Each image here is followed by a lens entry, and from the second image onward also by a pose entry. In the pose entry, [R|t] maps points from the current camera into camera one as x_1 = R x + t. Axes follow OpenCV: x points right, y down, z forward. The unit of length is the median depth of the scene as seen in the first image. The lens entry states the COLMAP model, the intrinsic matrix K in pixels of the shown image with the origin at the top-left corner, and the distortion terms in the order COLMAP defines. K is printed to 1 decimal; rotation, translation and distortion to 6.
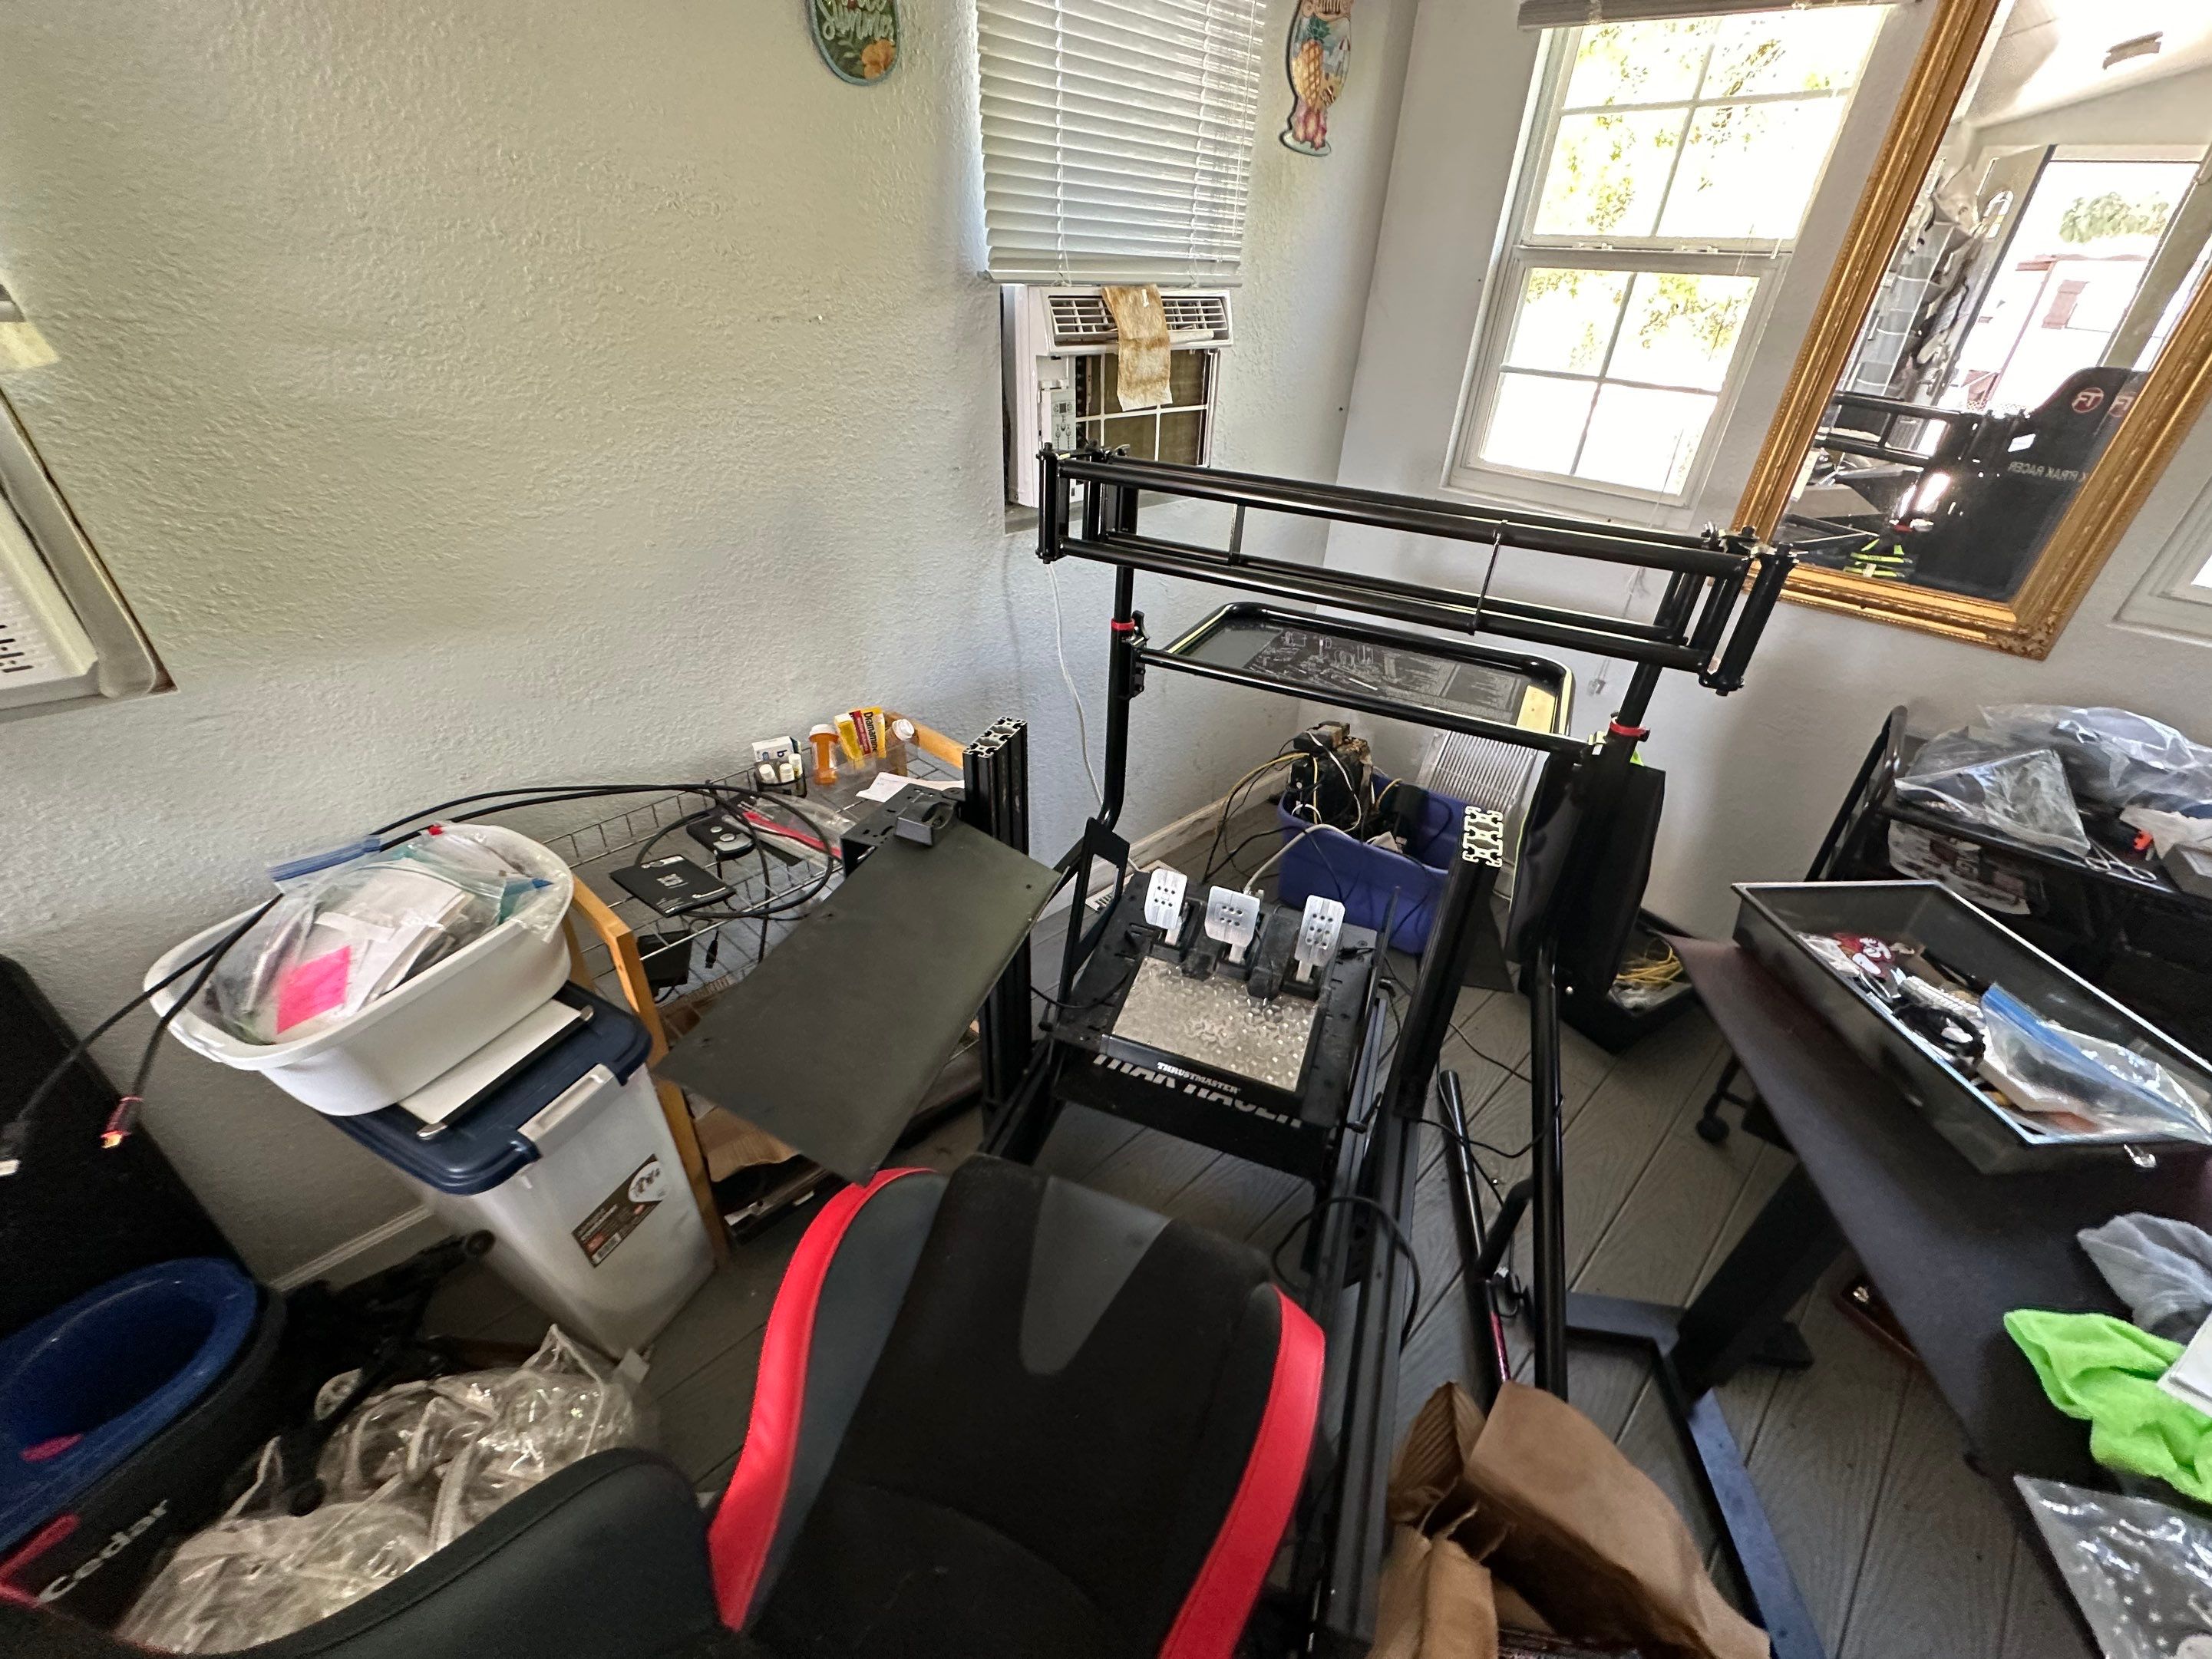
lens RADIAL K [[882.7, 0, 1102.6], [0, 882.7, 821.8], [0, 0, 1]] dist [-0.002111, -0.000074]
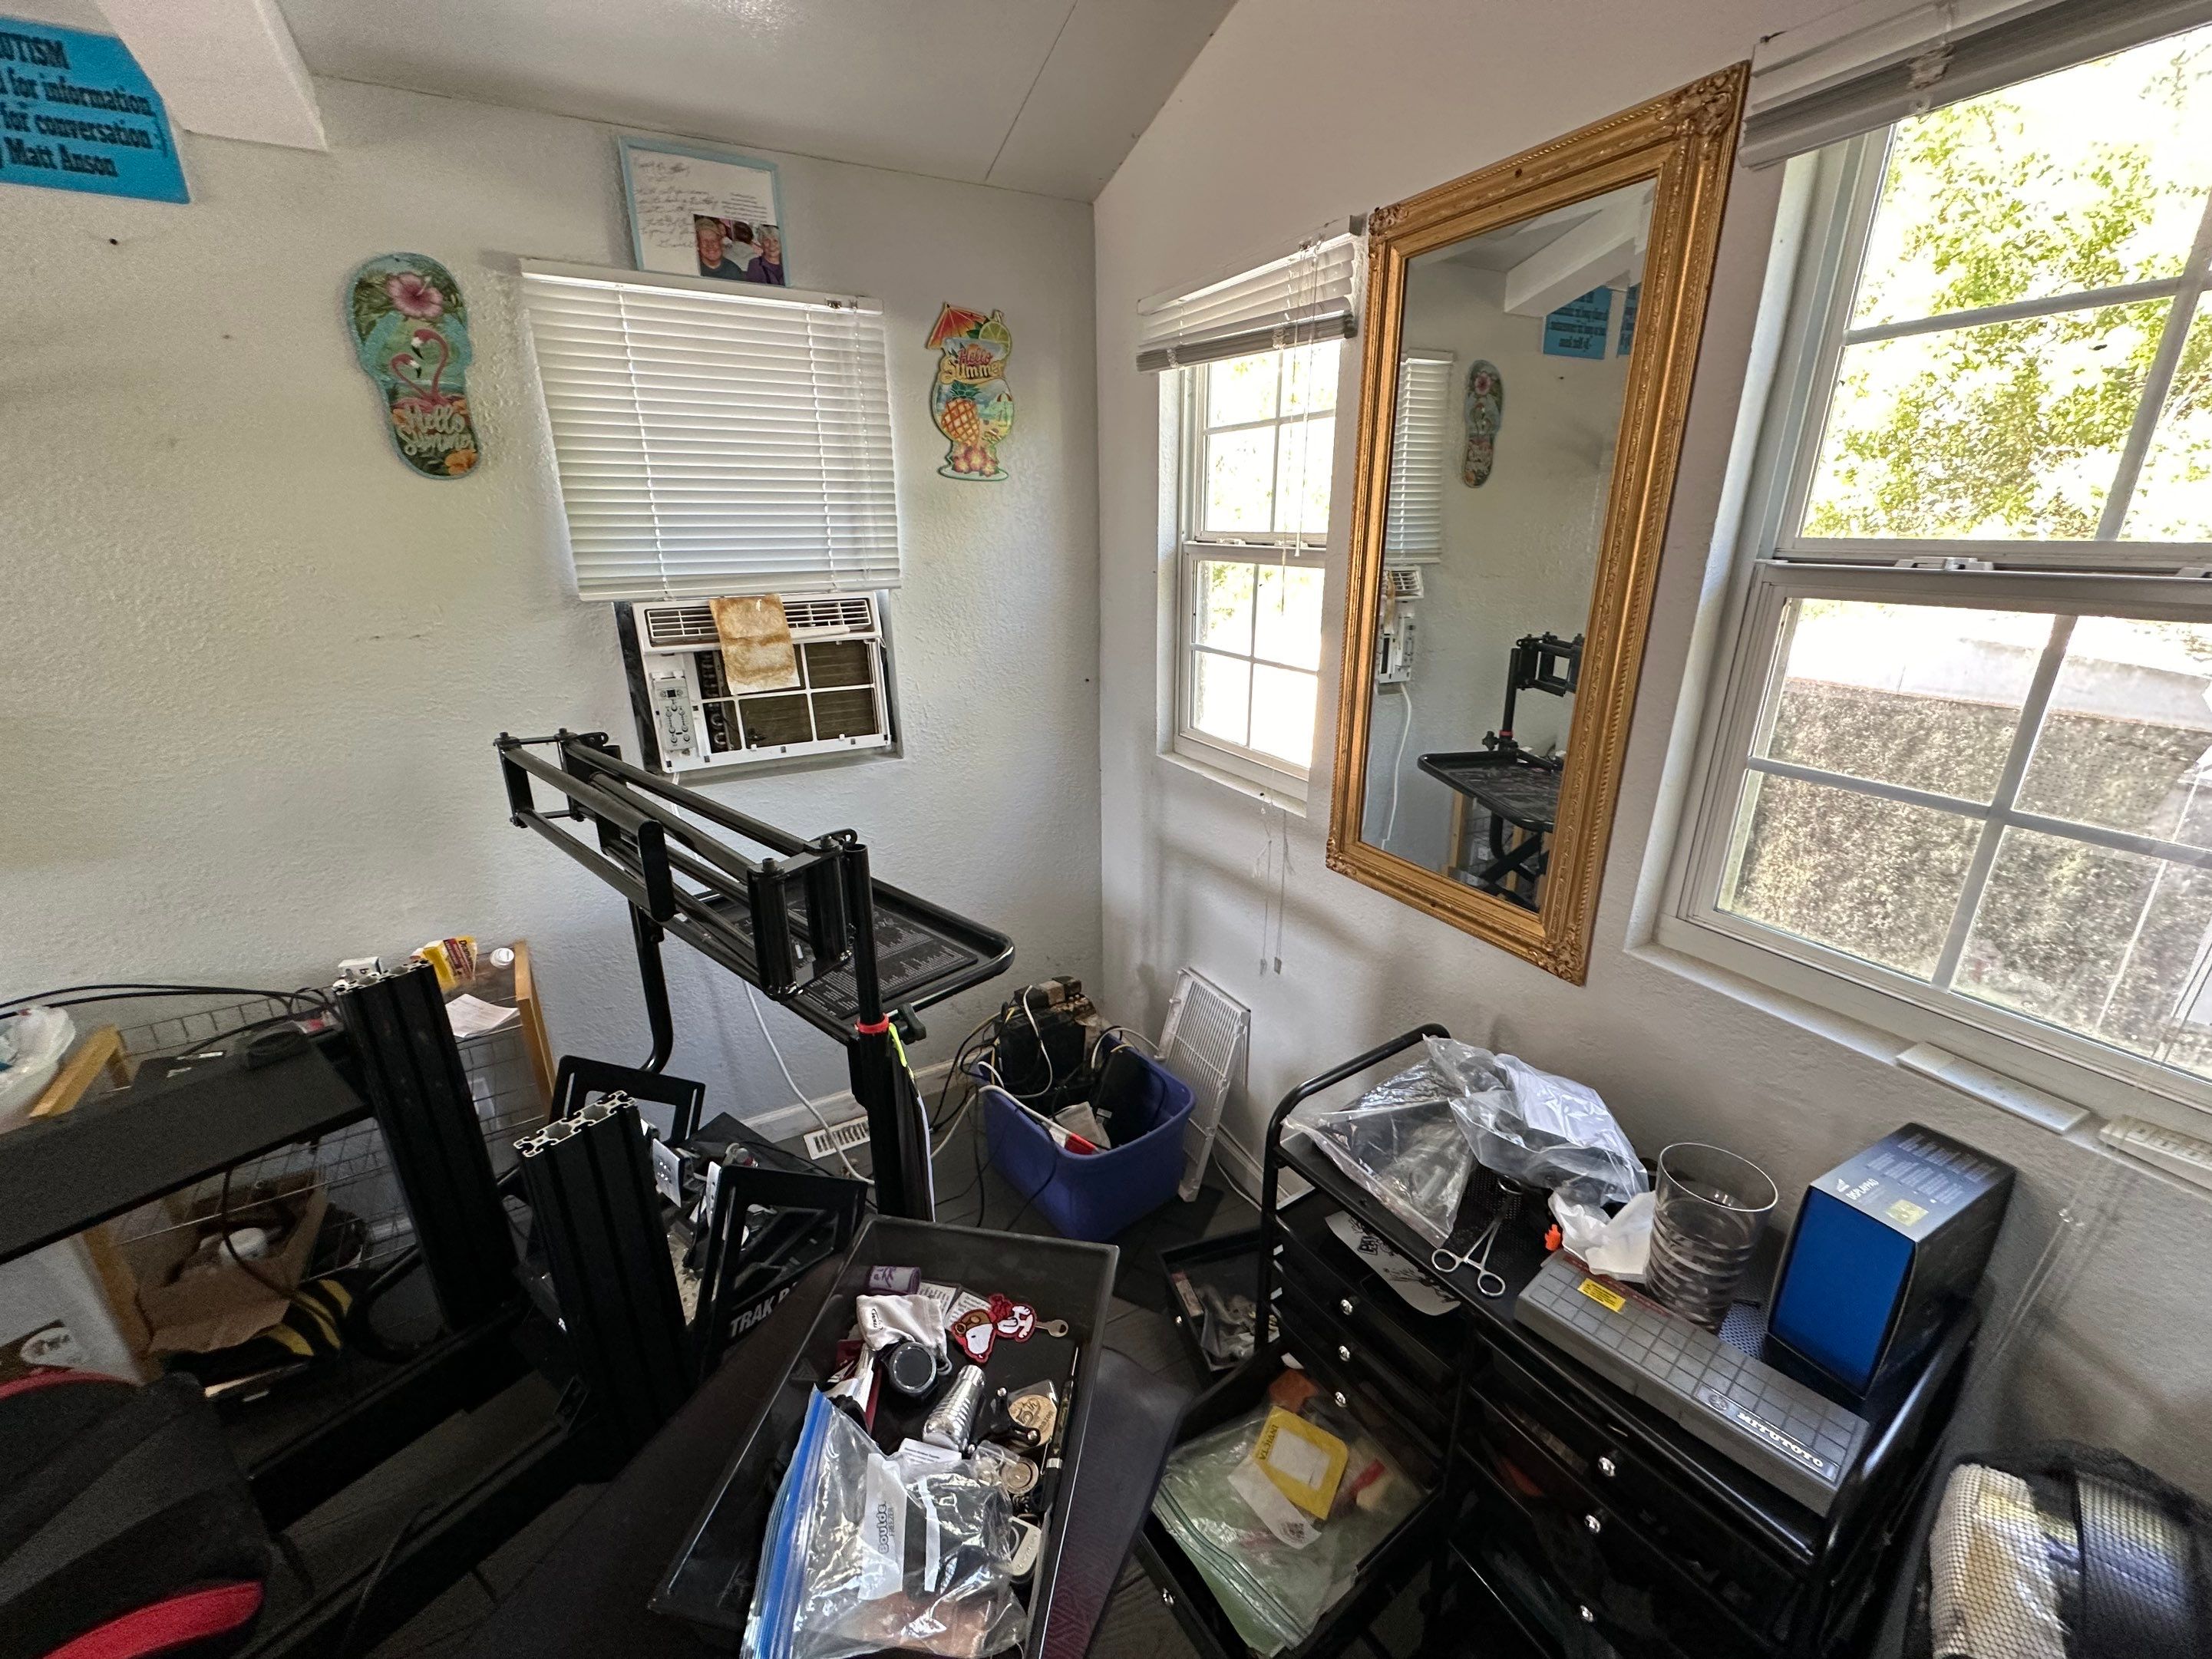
lens RADIAL K [[876.1, 0, 1112.2], [0, 876.1, 823.6], [0, 0, 1]] dist [-0.002576, 0.000001]
pose [[0.966356, 0.041175, -0.253892, 0.802398], [-0.099597, 0.969998, -0.221774, -0.098434], [0.237144, 0.239599, 0.941464, 0.081899]]
